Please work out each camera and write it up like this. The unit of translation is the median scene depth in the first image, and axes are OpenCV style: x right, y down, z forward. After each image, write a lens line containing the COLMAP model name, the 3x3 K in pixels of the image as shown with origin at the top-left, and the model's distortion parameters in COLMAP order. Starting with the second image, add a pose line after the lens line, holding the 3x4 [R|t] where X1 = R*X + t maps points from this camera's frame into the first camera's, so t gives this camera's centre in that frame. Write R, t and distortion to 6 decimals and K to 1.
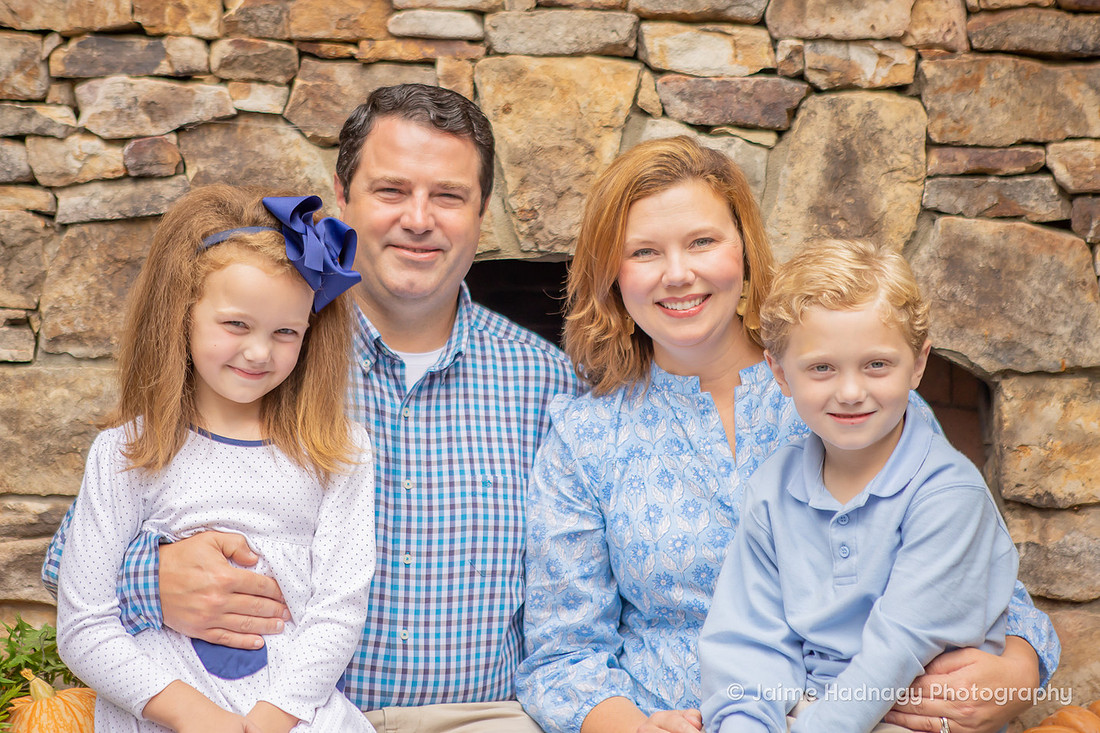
lens RADIAL K [[2135.3, 0, 520.3], [0, 2135.3, 337.1], [0, 0, 1]] dist [0.141709, 0.168107]
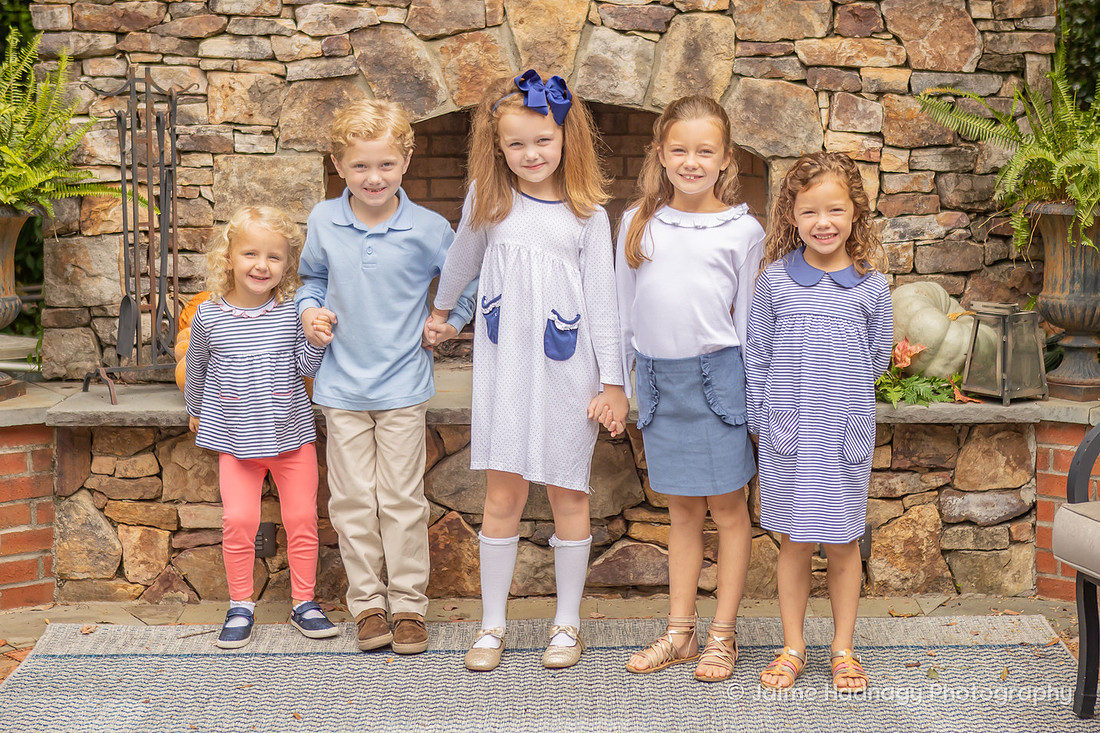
lens RADIAL K [[2142.2, 0, 582.9], [0, 2142.2, 350.3], [0, 0, 1]] dist [0.047163, 0.004293]
pose [[0.997539, -0.009863, 0.069418, -0.088526], [0.002256, 0.994059, 0.108815, -0.021816], [-0.070079, -0.108390, 0.991635, -0.963840]]
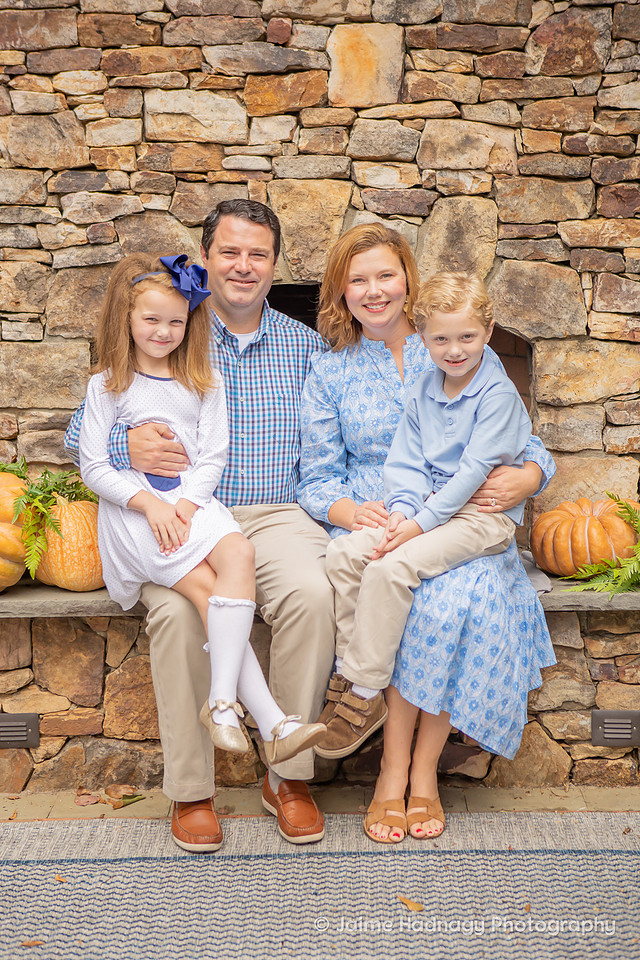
lens RADIAL K [[1602.8, 0, 329.5], [0, 1602.8, 443.6], [0, 0, 1]] dist [0.047838, 0.142597]
pose [[0.998954, -0.017925, 0.042076, -0.030581], [0.014111, 0.995910, 0.089245, -0.021789], [-0.043504, -0.088558, 0.995121, -0.475133]]
